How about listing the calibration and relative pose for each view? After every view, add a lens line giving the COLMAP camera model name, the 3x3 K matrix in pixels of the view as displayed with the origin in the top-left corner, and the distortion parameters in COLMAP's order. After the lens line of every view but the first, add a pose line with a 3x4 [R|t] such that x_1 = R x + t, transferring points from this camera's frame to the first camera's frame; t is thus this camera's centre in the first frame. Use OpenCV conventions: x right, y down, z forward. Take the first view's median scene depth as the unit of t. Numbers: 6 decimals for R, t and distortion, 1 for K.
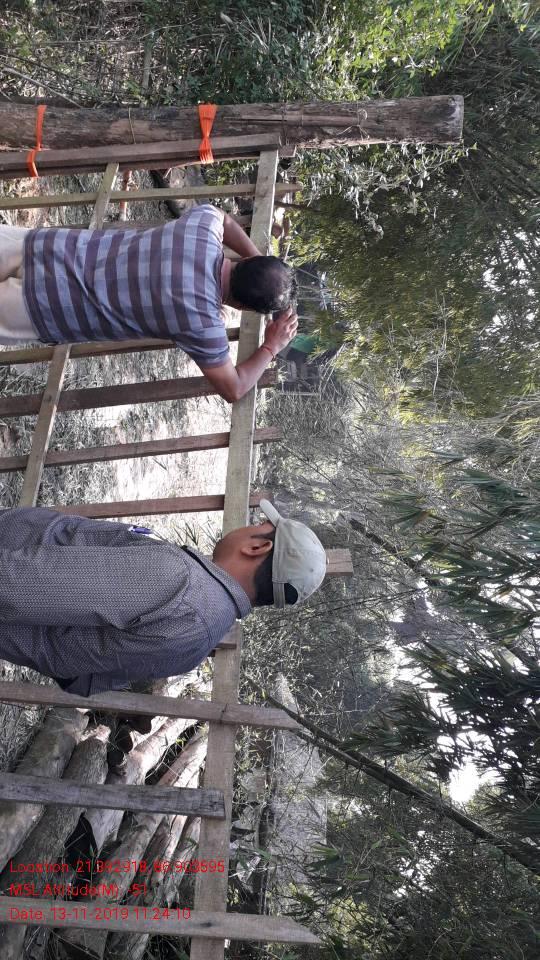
lens RADIAL K [[766.3, 0, 270.0], [0, 766.3, 480.0], [0, 0, 1]] dist [0.096650, -0.168159]
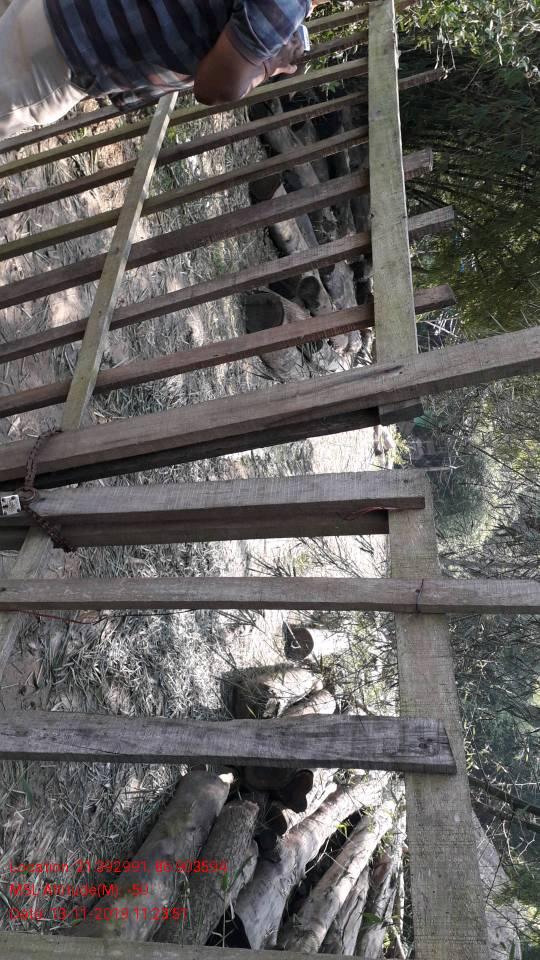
lens RADIAL K [[766.3, 0, 270.0], [0, 766.3, 480.0], [0, 0, 1]] dist [0.096650, -0.168159]
pose [[0.981051, -0.110096, -0.159430, -0.027334], [0.088124, 0.986380, -0.138885, 0.116079], [0.172550, 0.122203, 0.977391, 0.179424]]
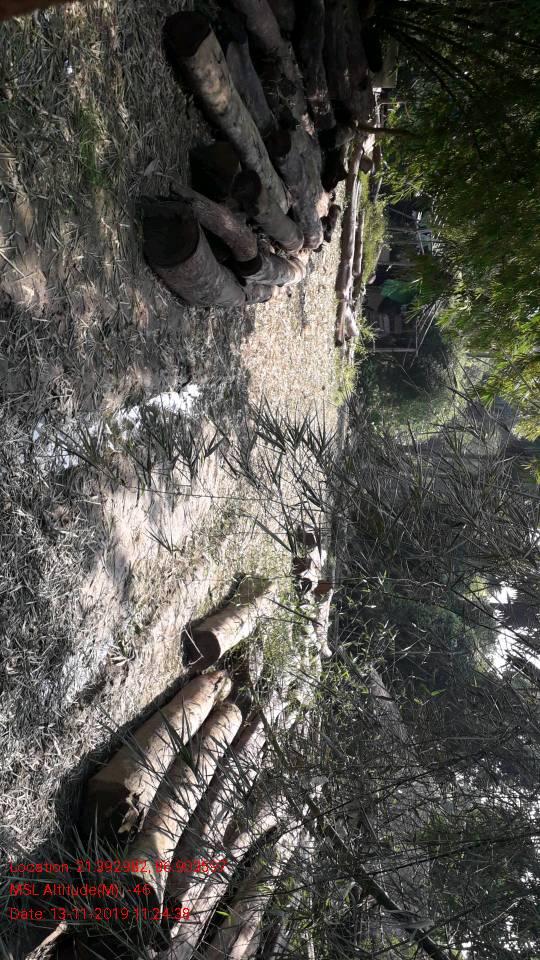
lens RADIAL K [[766.3, 0, 270.0], [0, 766.3, 480.0], [0, 0, 1]] dist [0.096650, -0.168159]
pose [[0.992812, -0.009375, -0.119314, 0.010619], [0.016670, 0.998042, 0.060288, -0.121049], [0.118515, -0.061843, 0.991024, 0.529369]]
